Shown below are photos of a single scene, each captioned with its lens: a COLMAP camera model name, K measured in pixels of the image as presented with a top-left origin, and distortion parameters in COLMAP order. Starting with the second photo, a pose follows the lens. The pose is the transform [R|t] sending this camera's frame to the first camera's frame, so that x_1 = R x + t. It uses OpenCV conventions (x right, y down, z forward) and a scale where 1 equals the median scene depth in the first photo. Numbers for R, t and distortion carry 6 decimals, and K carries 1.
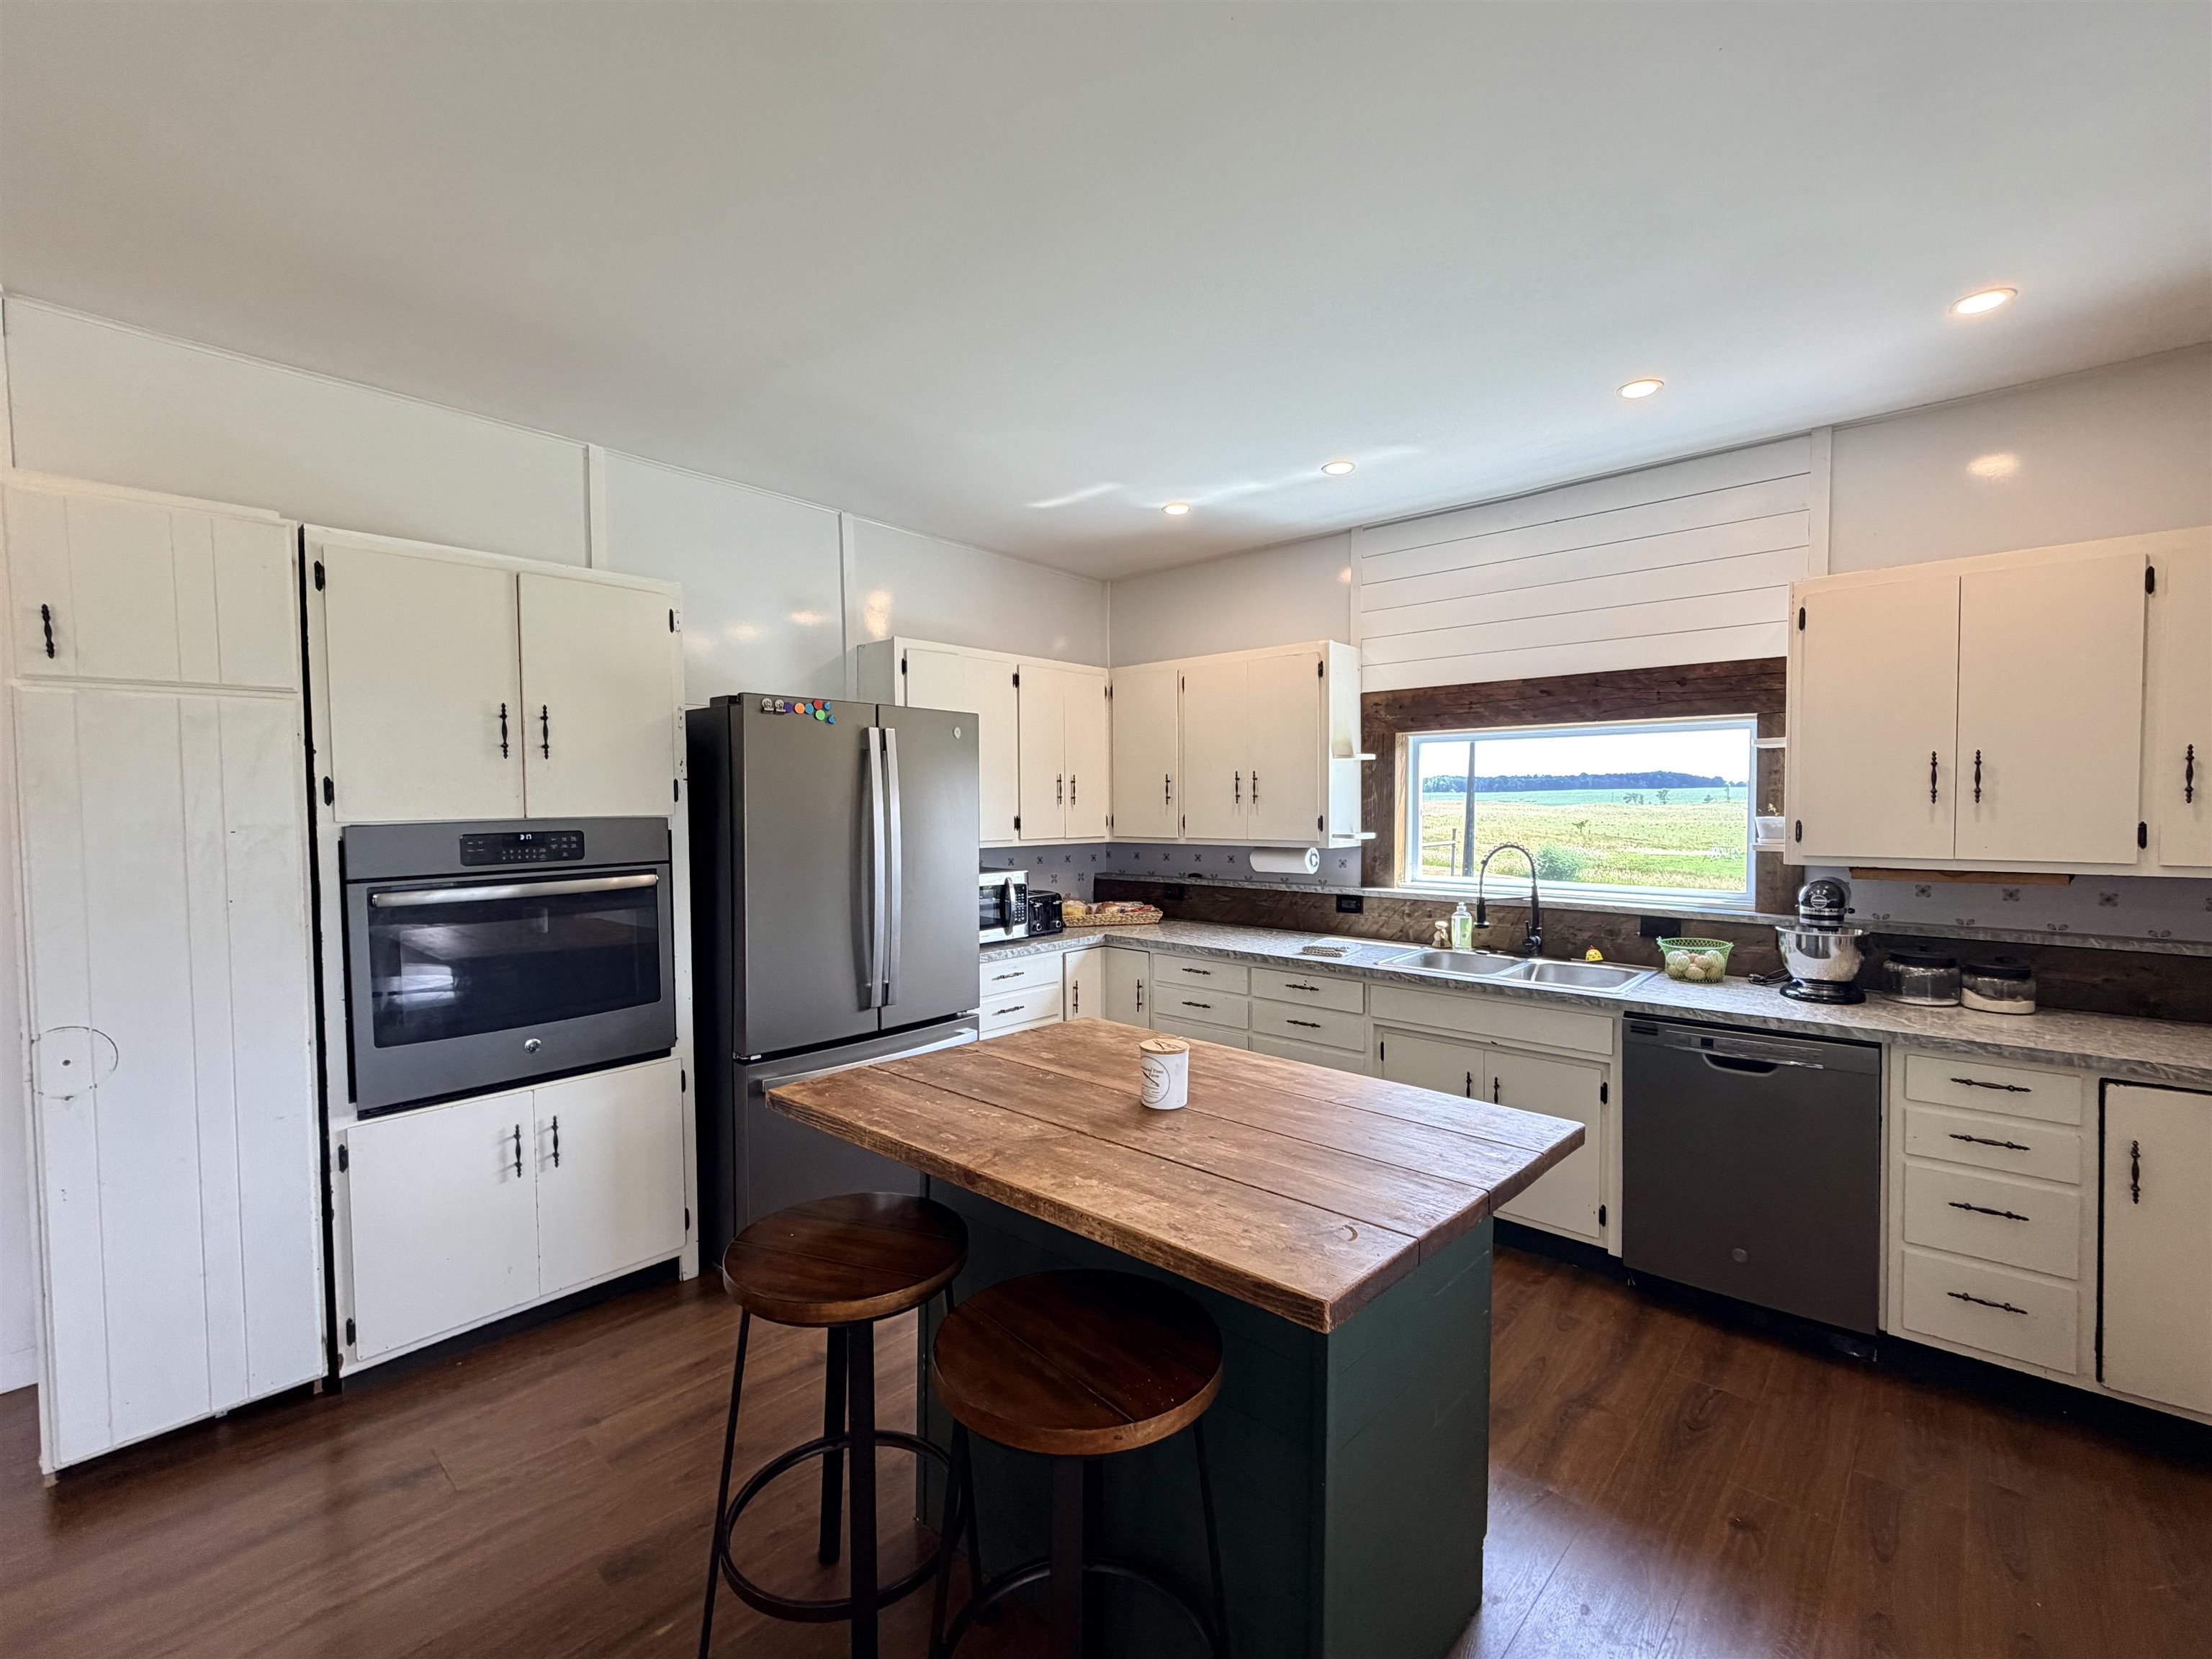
lens RADIAL K [[1002.9, 0, 1105.9], [0, 1002.9, 832.0], [0, 0, 1]] dist [0.000556, 0.000508]
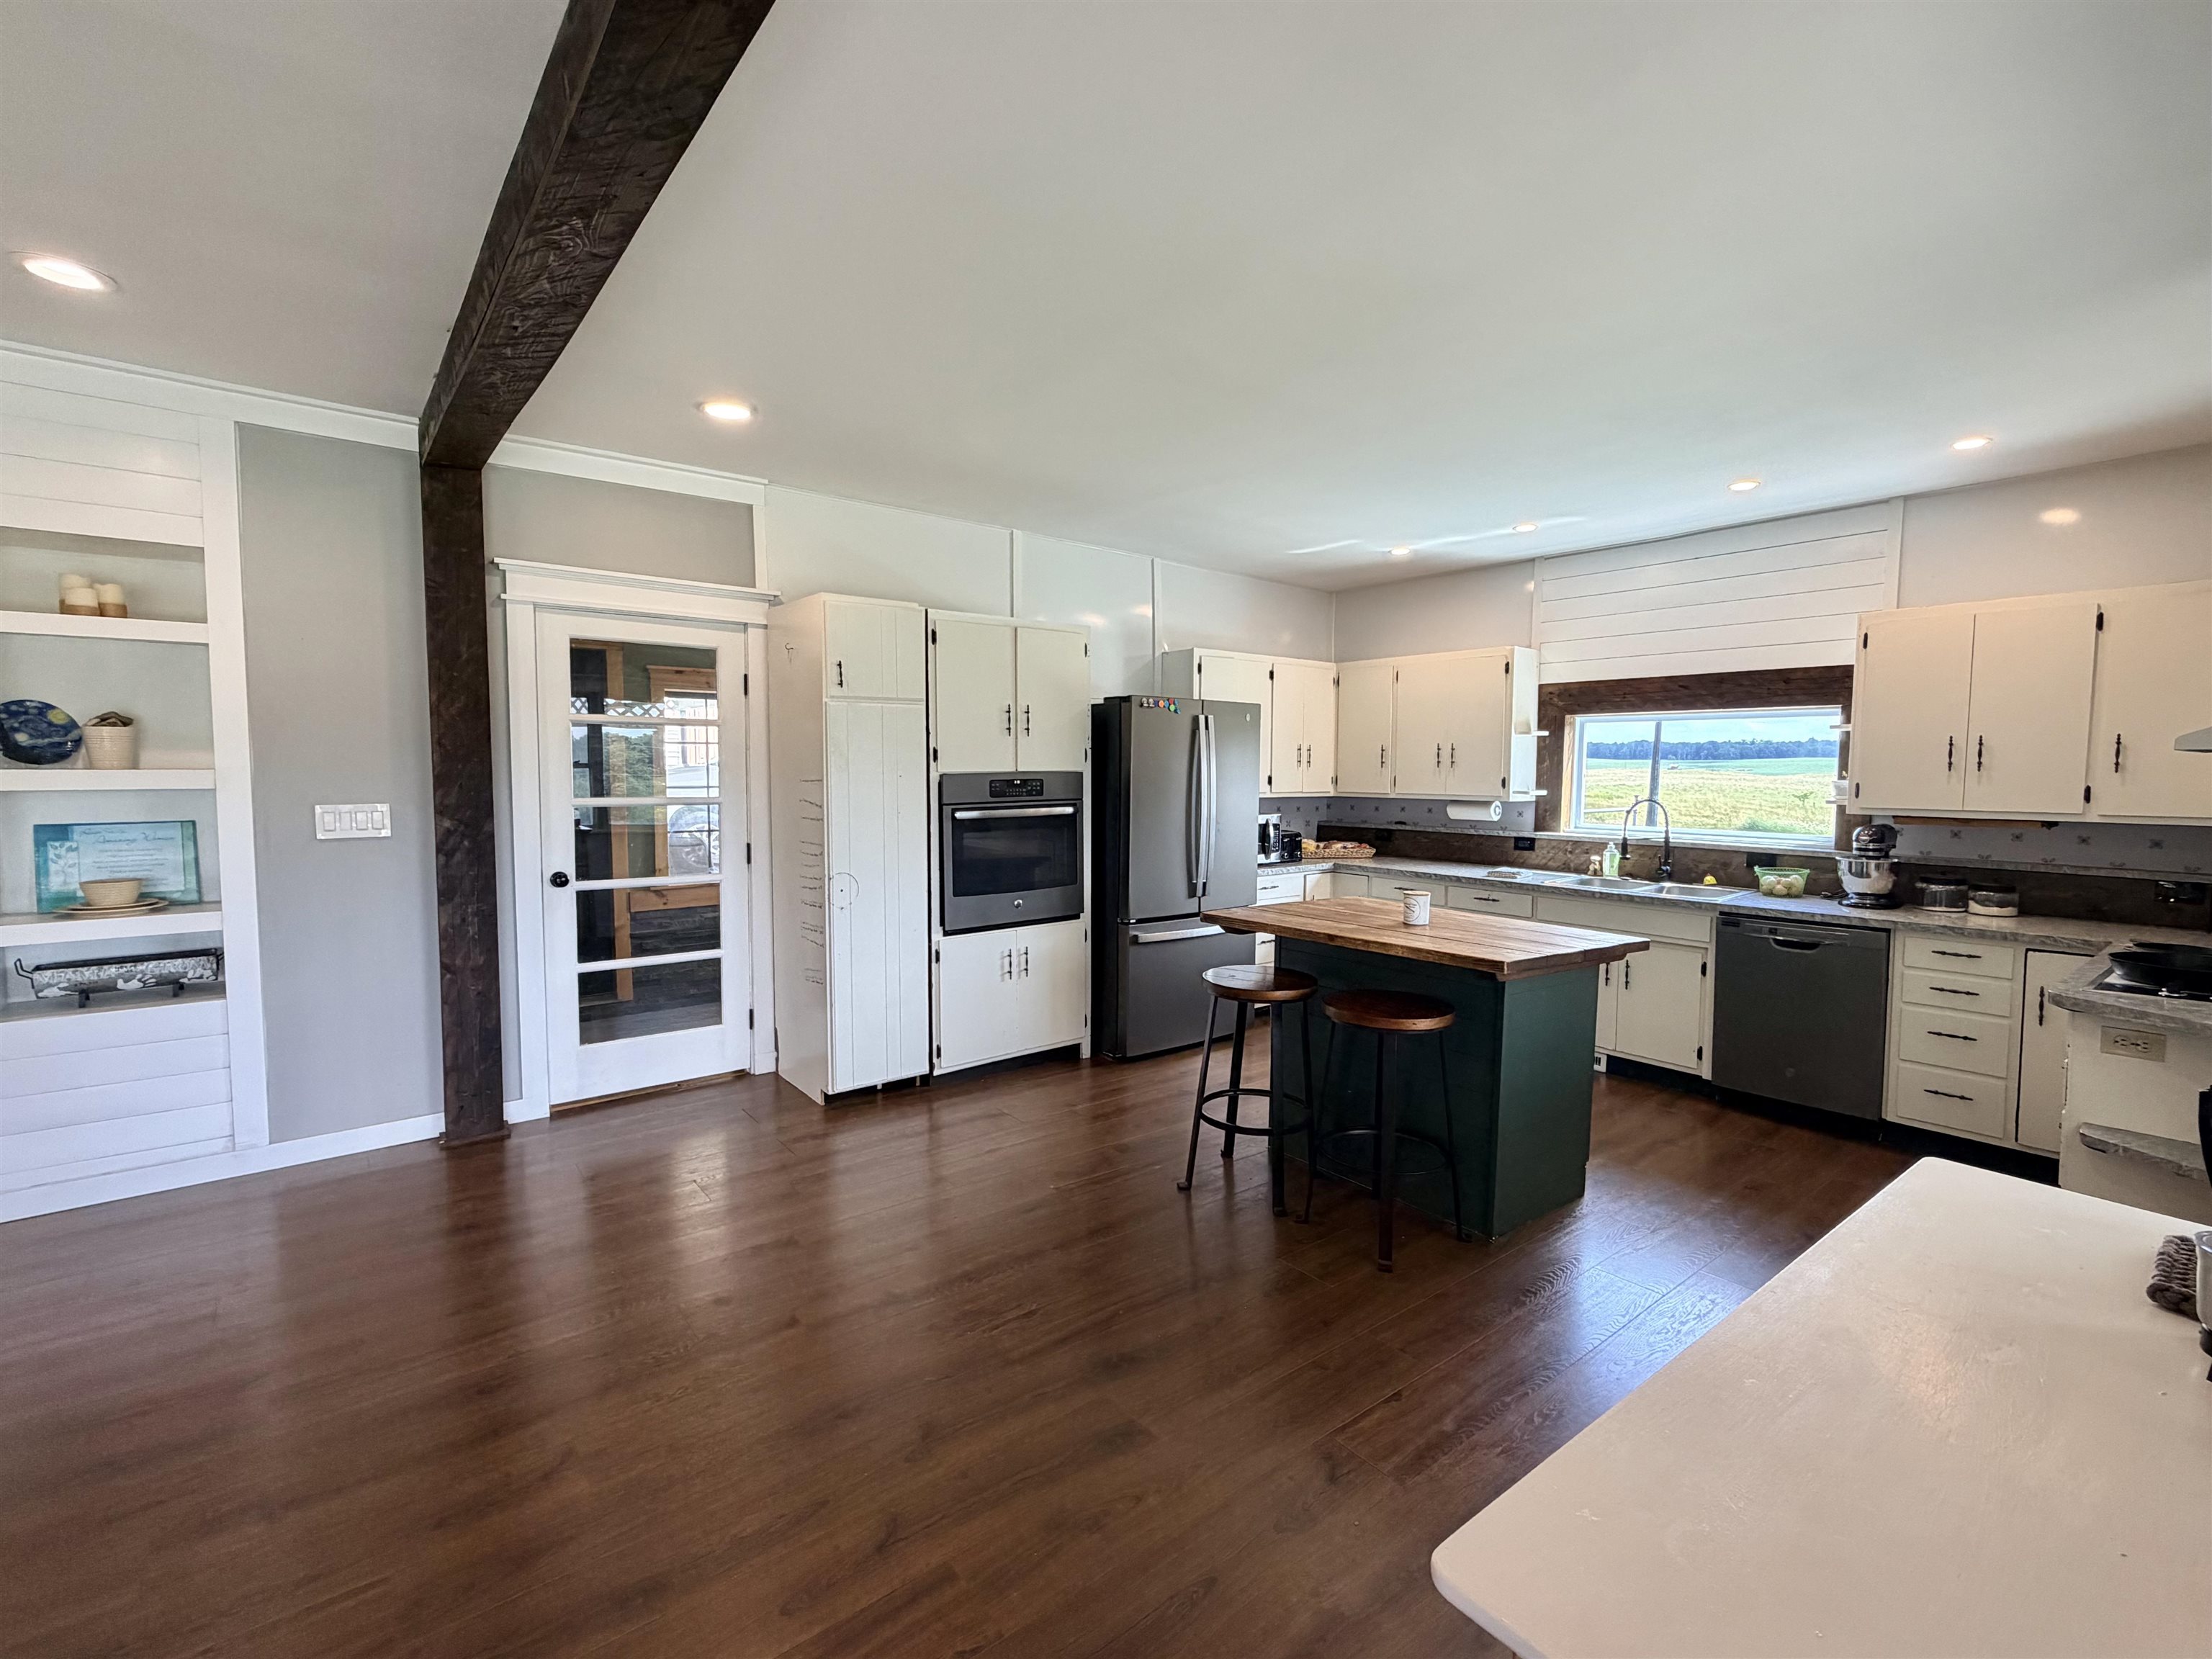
lens RADIAL K [[1002.9, 0, 1104.6], [0, 1002.9, 832.8], [0, 0, 1]] dist [0.000556, 0.000508]
pose [[0.986417, 0.020987, -0.162913, -0.131749], [-0.014918, 0.999152, 0.038386, 0.020923], [0.163581, -0.035435, 0.985893, -0.588482]]
